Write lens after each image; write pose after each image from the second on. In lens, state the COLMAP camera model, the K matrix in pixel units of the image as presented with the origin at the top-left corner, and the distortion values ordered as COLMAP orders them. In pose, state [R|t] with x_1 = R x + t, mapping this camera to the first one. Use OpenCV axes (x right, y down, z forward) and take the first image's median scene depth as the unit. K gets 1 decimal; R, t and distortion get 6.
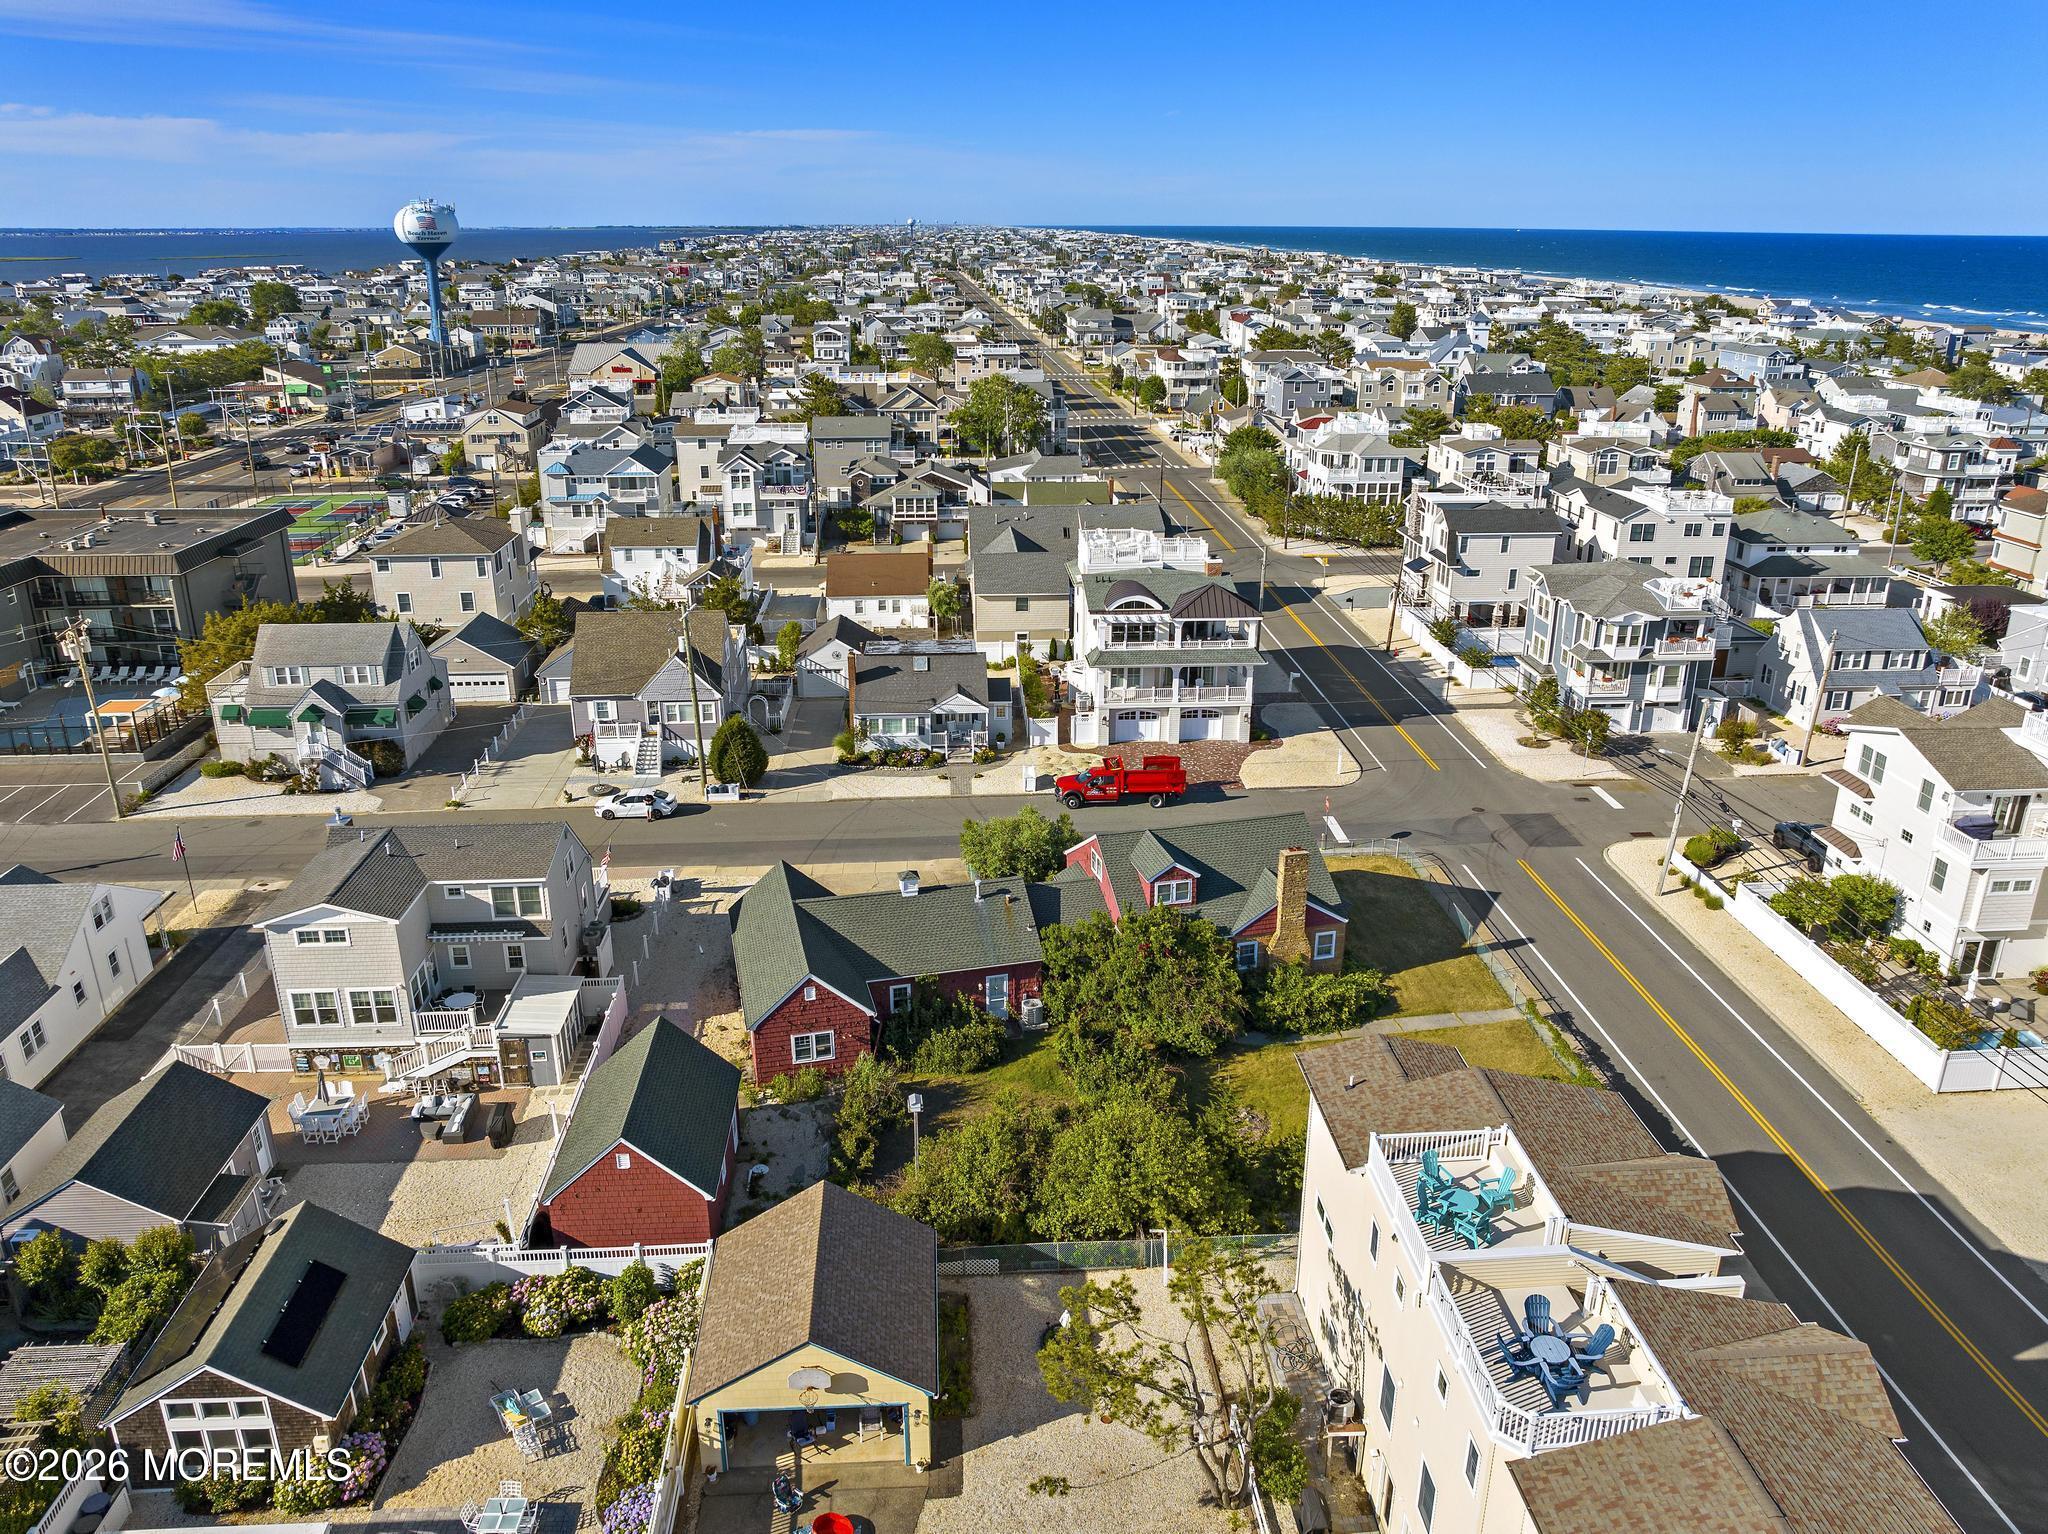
lens RADIAL K [[1469.9, 0, 1032.2], [0, 1469.9, 756.8], [0, 0, 1]] dist [-0.033707, -0.012597]
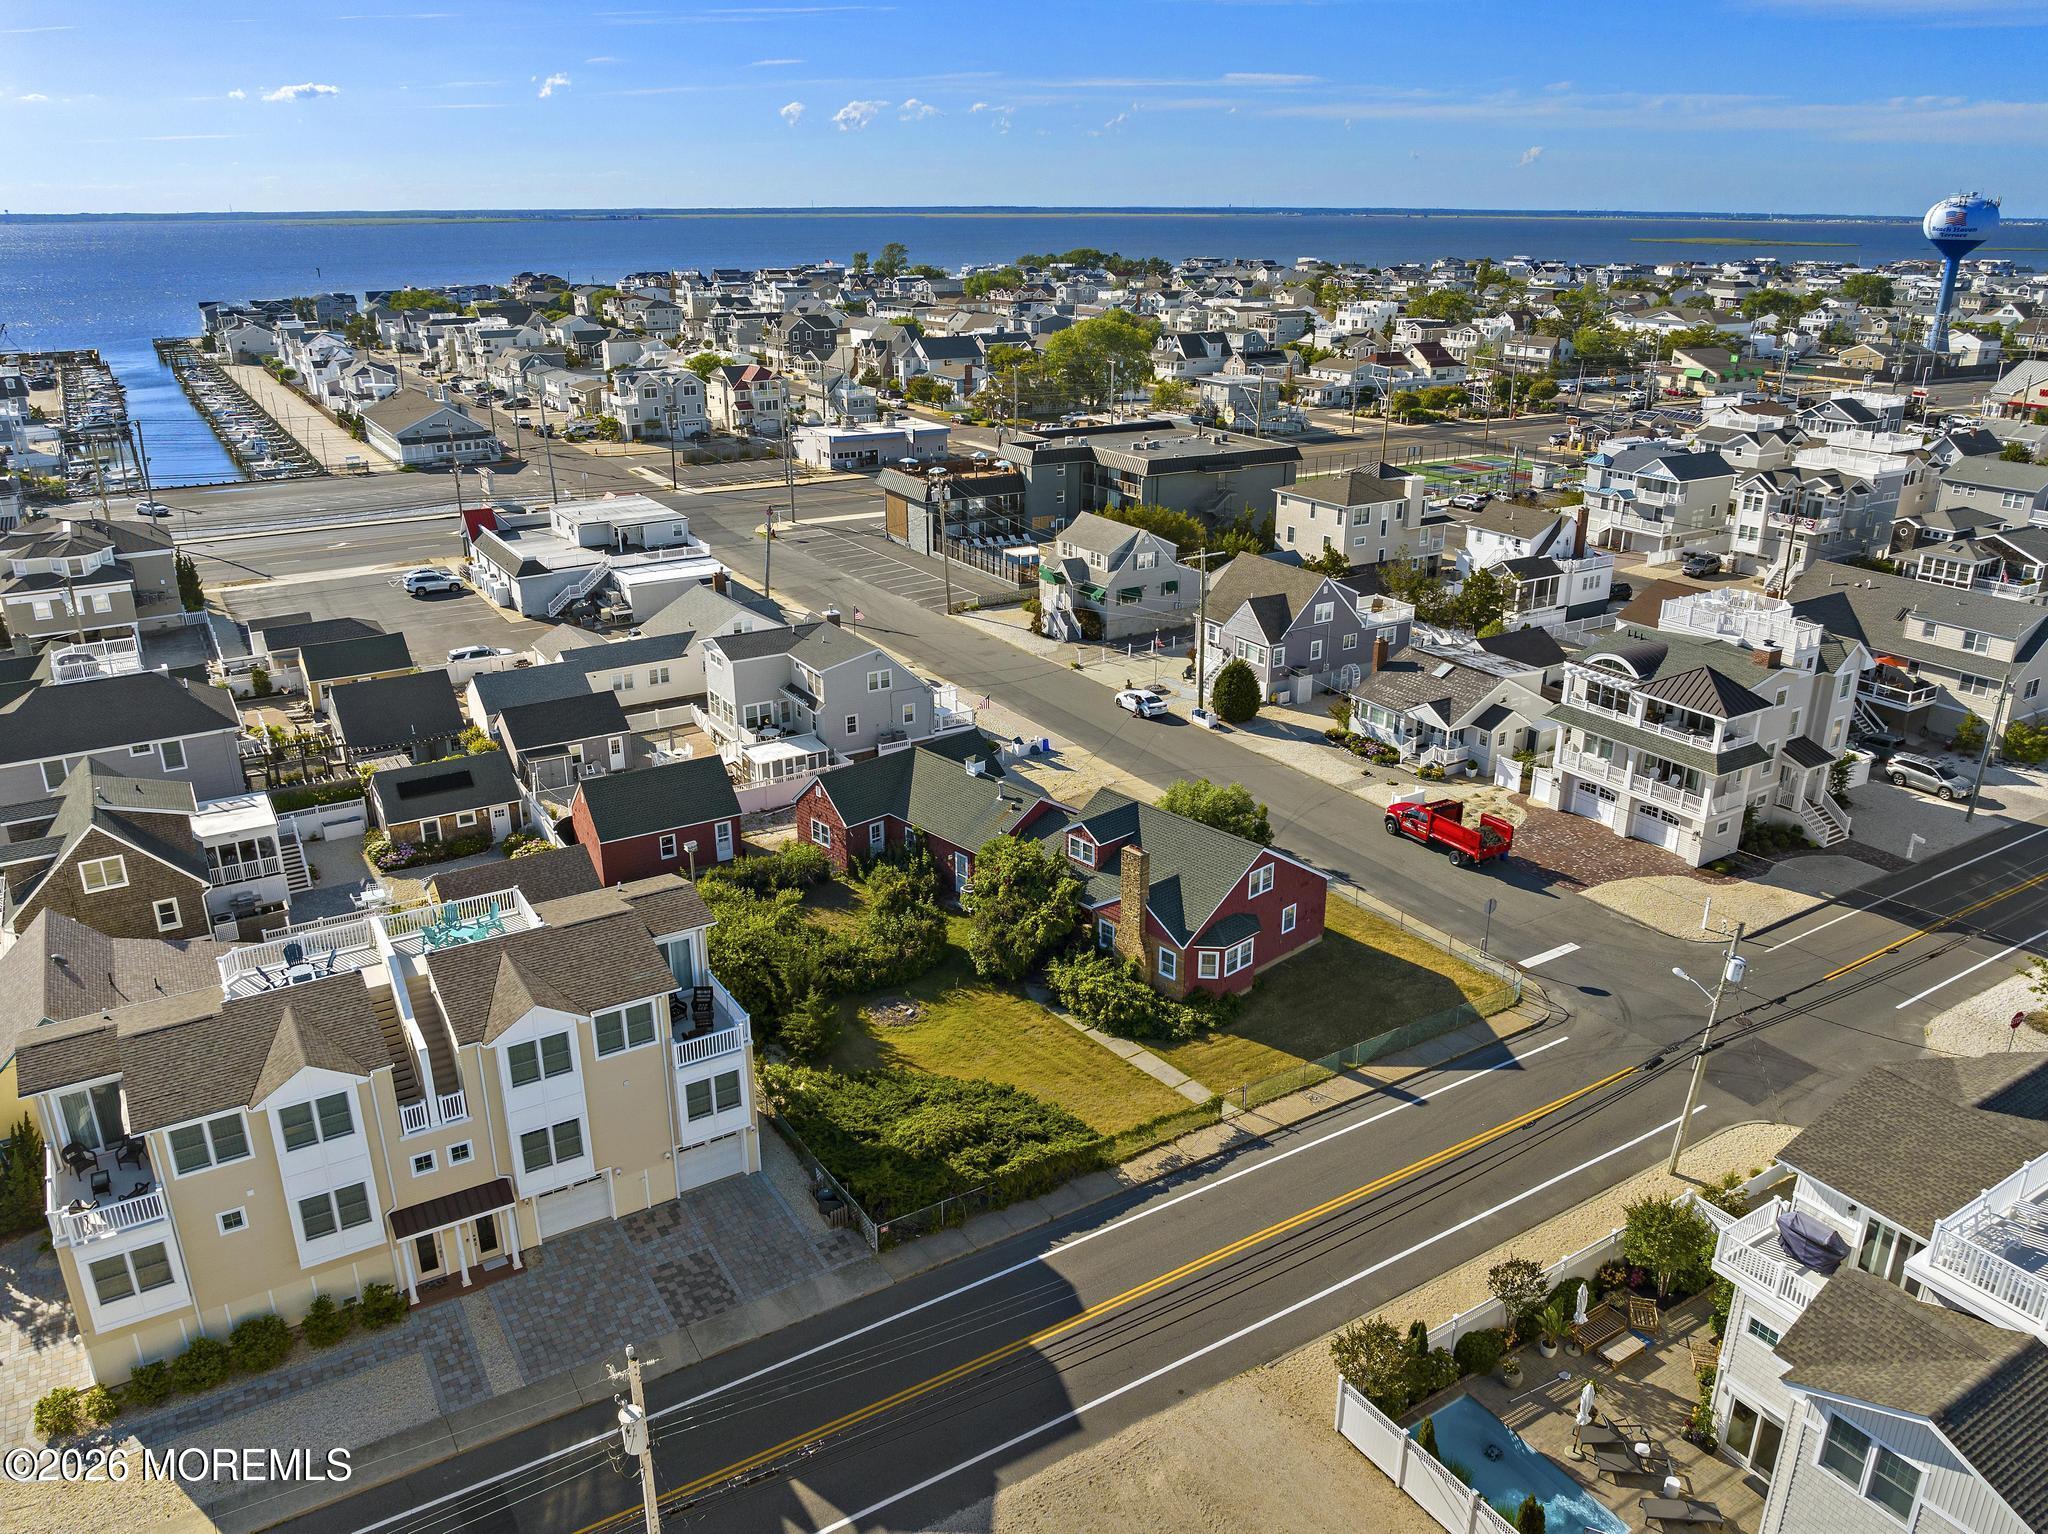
lens RADIAL K [[1476.1, 0, 1025.6], [0, 1476.1, 761.6], [0, 0, 1]] dist [-0.035004, -0.011005]
pose [[0.469462, 0.308230, -0.827405, 0.640045], [-0.301003, 0.936825, 0.178205, -0.099643], [0.830062, 0.165391, 0.532582, 0.258347]]
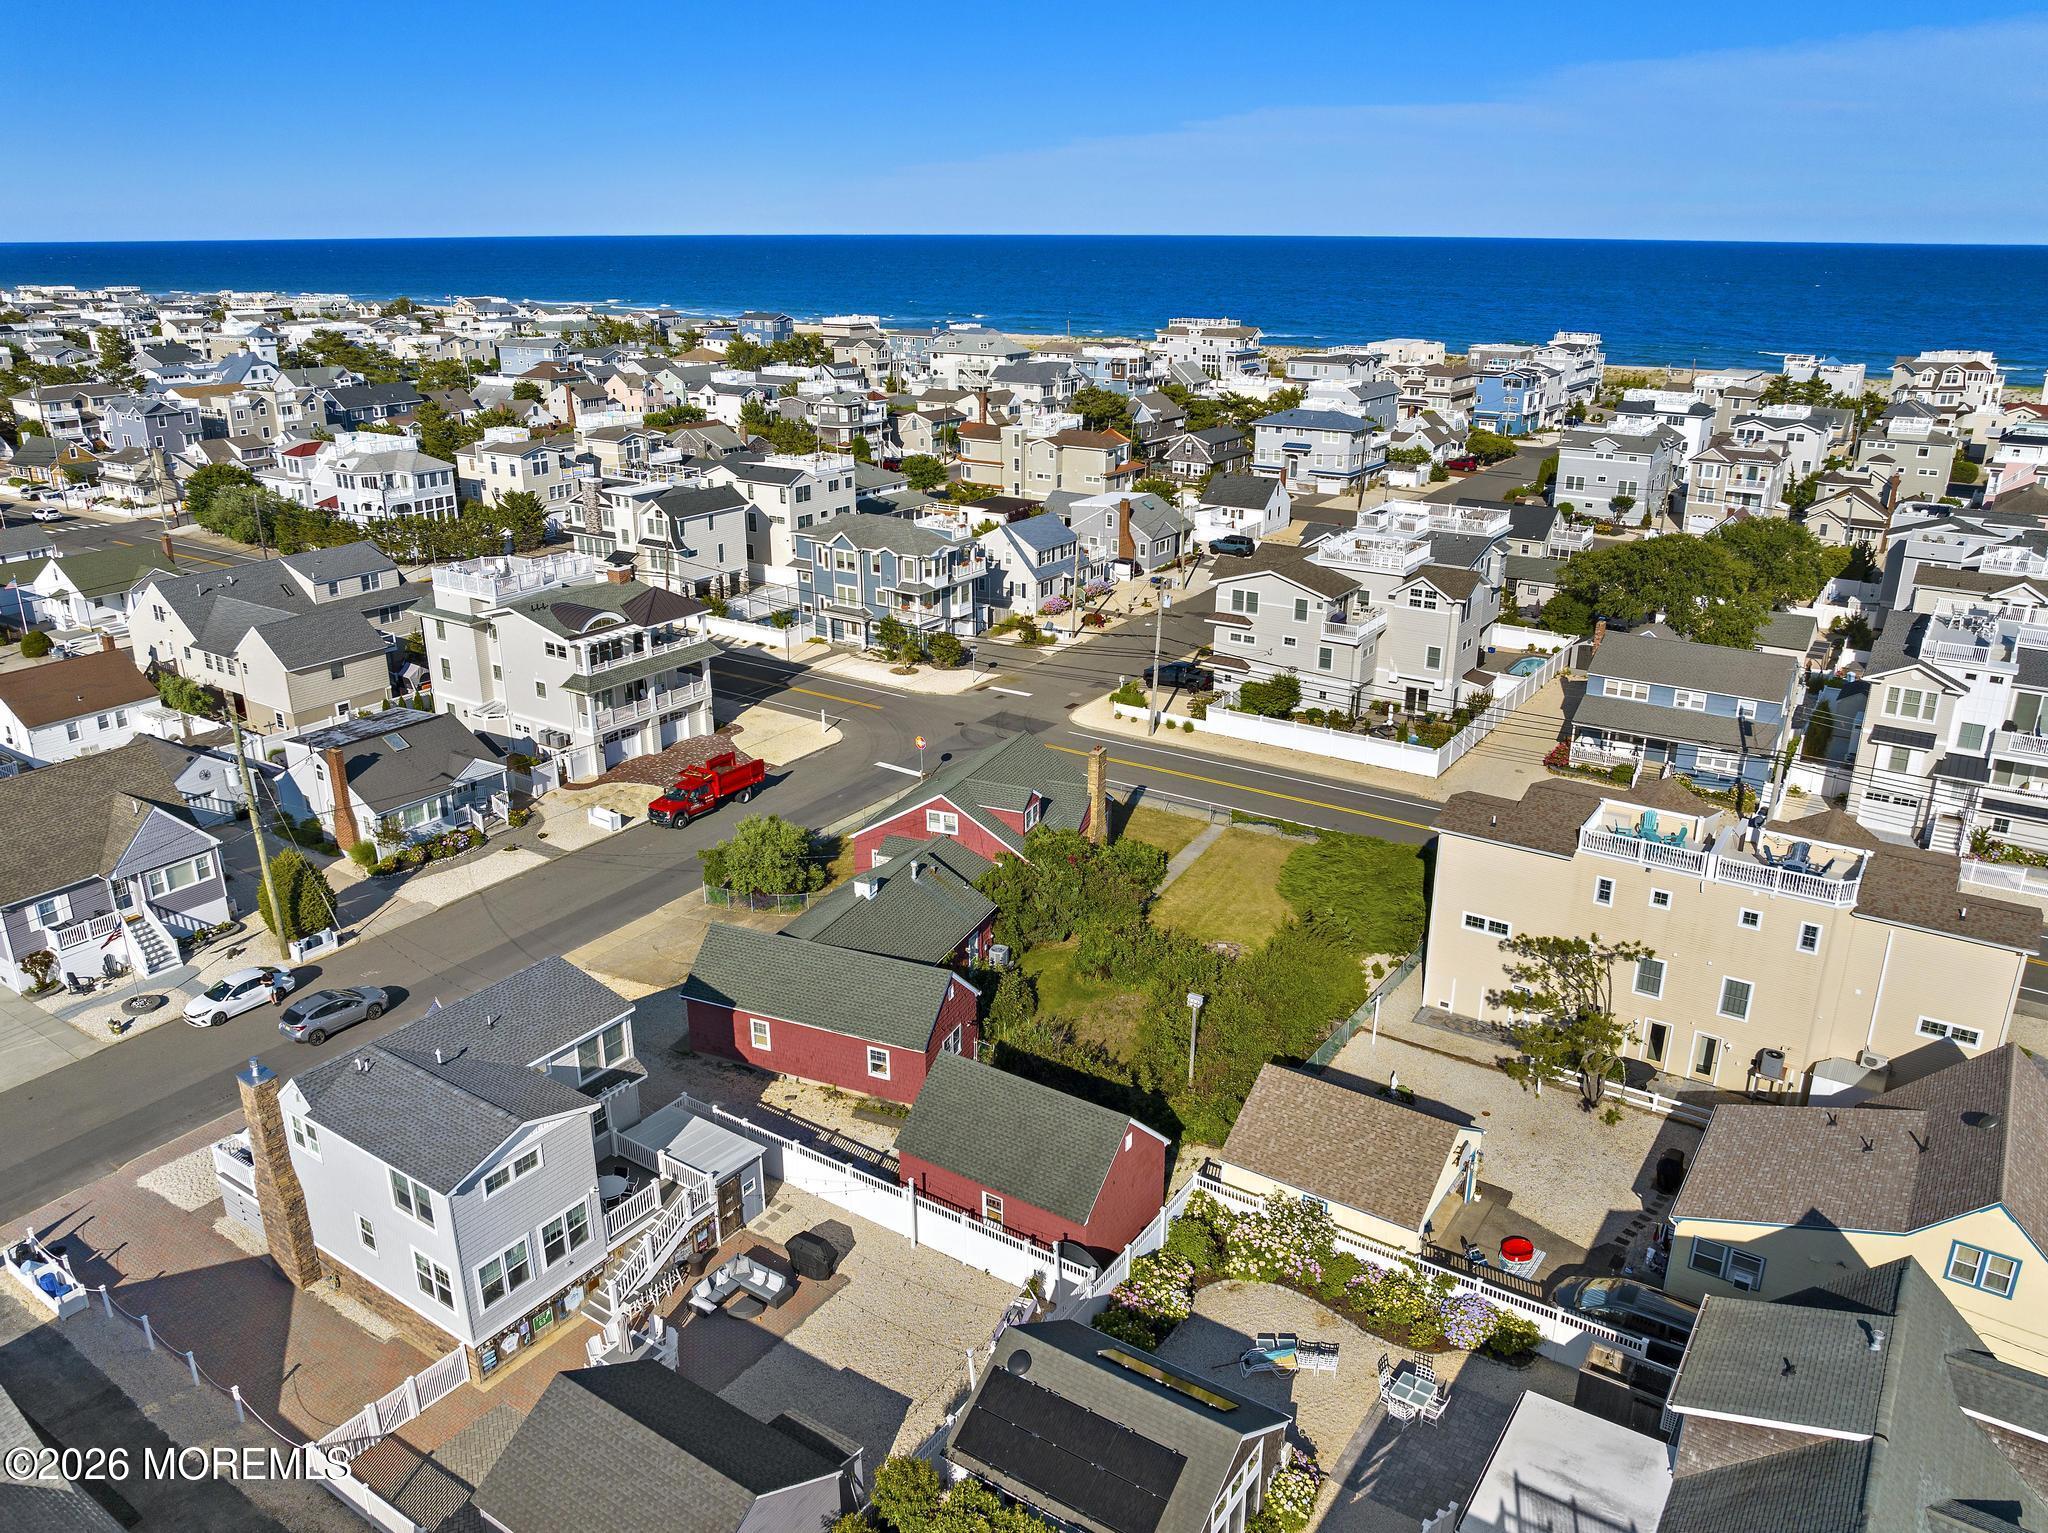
lens RADIAL K [[1476.1, 0, 1025.6], [0, 1476.1, 761.1], [0, 0, 1]] dist [-0.035004, -0.011005]
pose [[0.613008, -0.267357, 0.743466, -0.498994], [0.269571, 0.955314, 0.121270, -0.058716], [-0.742666, 0.126077, 0.657687, 0.171090]]
